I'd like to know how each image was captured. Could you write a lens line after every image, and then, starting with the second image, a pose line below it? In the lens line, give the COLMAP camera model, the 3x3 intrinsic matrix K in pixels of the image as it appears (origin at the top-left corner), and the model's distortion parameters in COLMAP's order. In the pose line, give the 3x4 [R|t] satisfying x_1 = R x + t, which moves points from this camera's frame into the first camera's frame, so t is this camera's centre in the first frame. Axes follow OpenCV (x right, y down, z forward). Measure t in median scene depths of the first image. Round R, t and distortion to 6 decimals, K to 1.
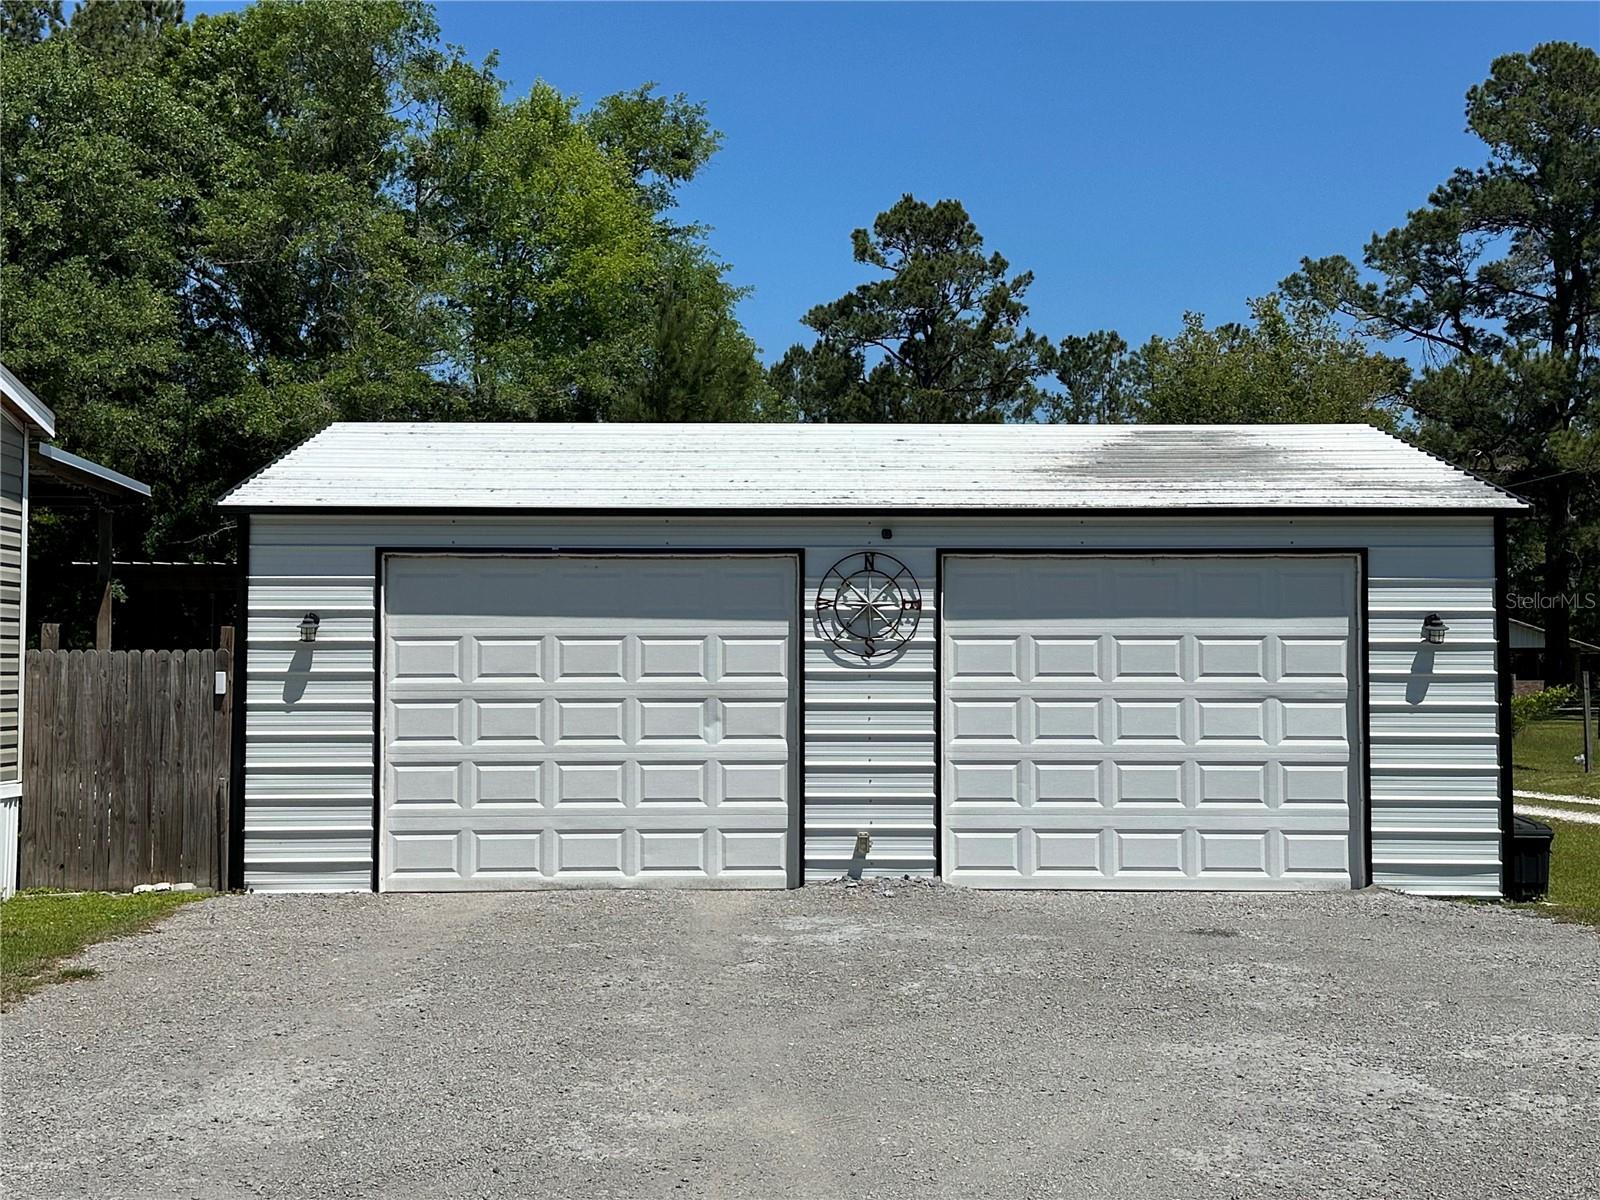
lens RADIAL K [[2003.4, 0, 800.0], [0, 2003.4, 600.0], [0, 0, 1]] dist [0.167585, -0.372776]
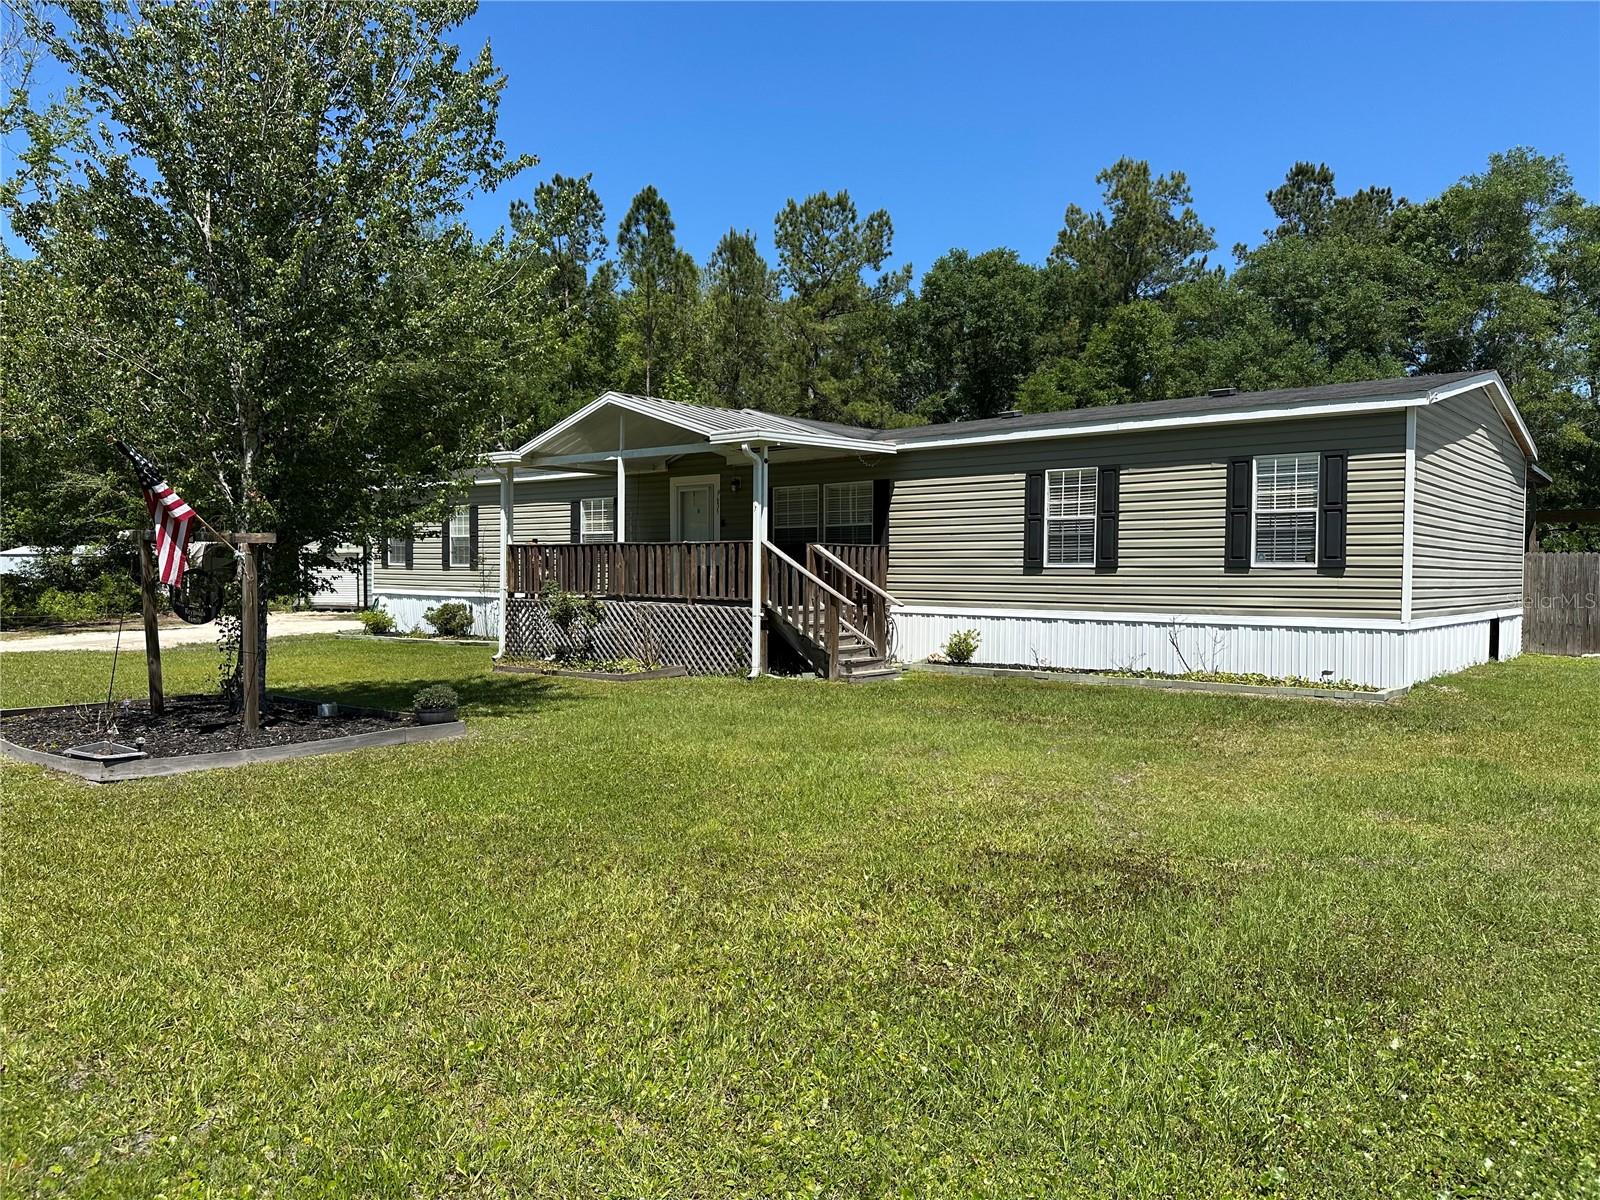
lens RADIAL K [[1118.6, 0, 791.9], [0, 1118.6, 604.5], [0, 0, 1]] dist [0.088857, -0.109432]
pose [[0.755555, 0.025682, -0.654582, -0.069767], [0.019521, 0.997905, 0.061684, -0.006043], [0.654795, -0.059383, 0.753470, -0.252027]]
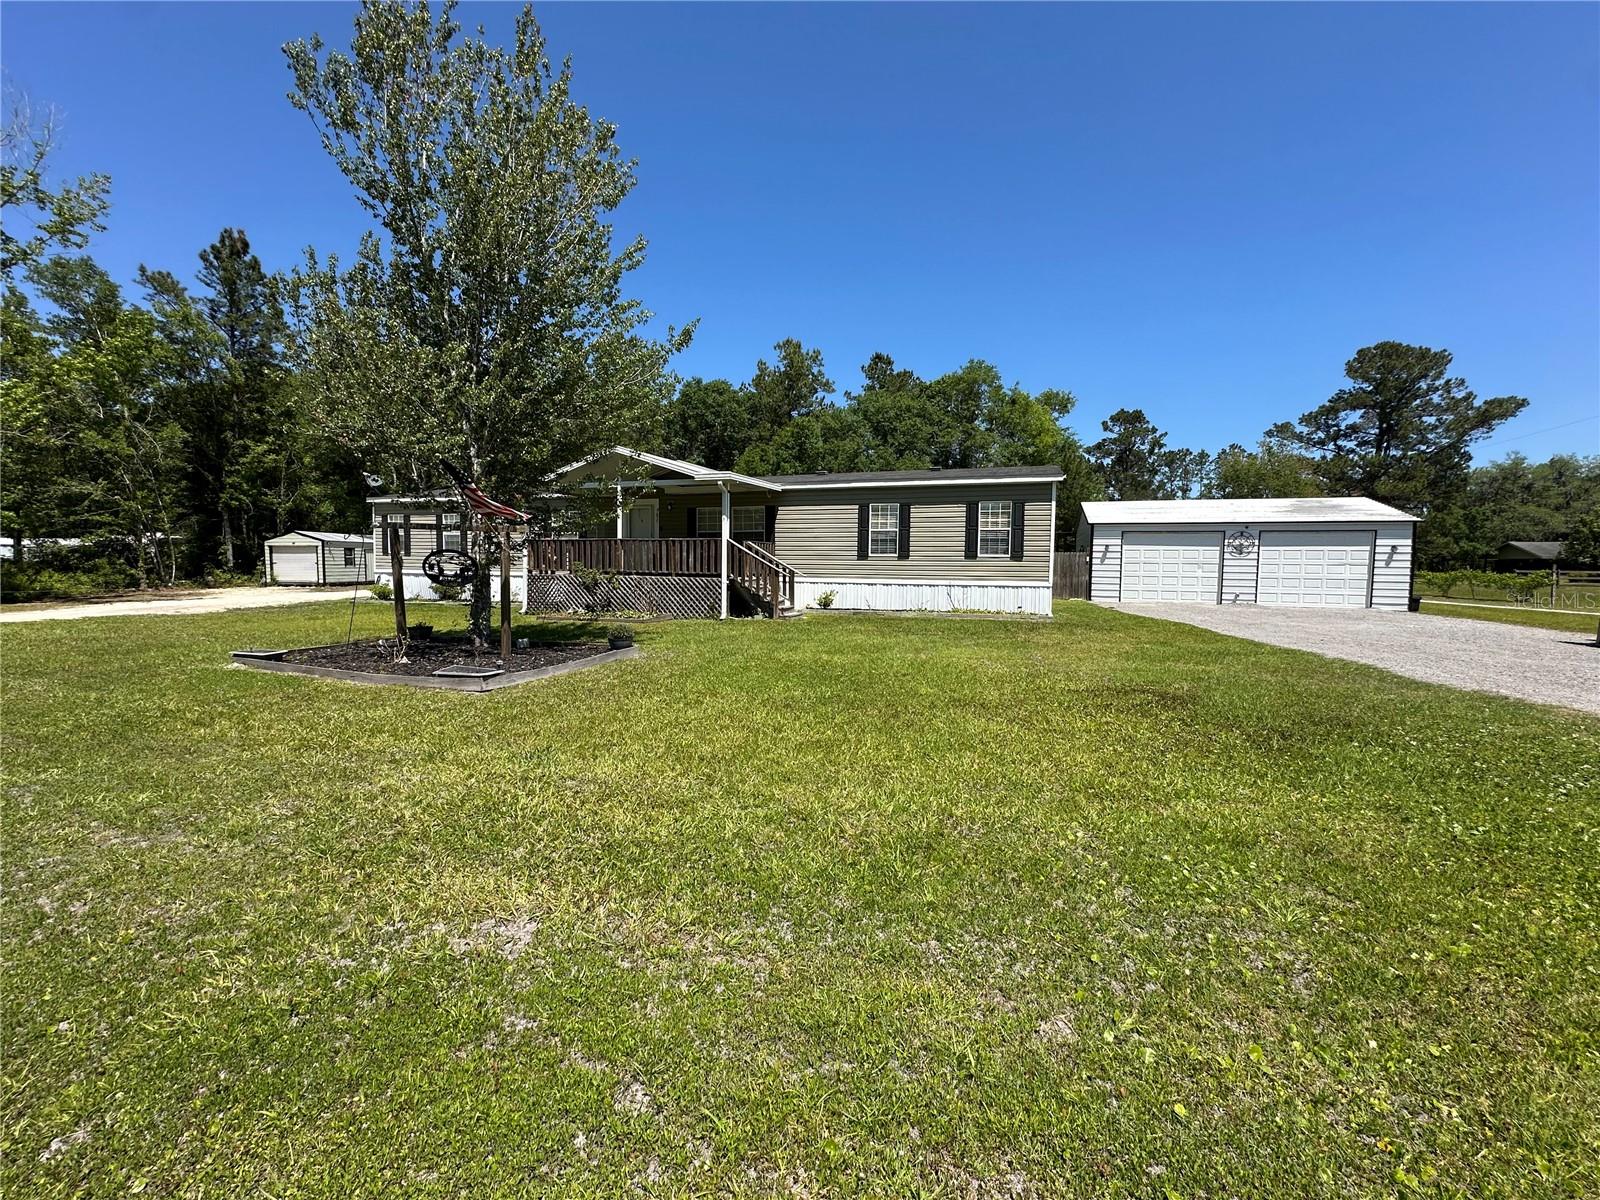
lens RADIAL K [[641.0, 0, 802.2], [0, 641.0, 600.0], [0, 0, 1]] dist [-0.001756, 0.000442]
pose [[0.940309, 0.030440, -0.338958, -0.185277], [0.001591, 0.995588, 0.093823, -0.003270], [0.340319, -0.088761, 0.936111, -0.324859]]
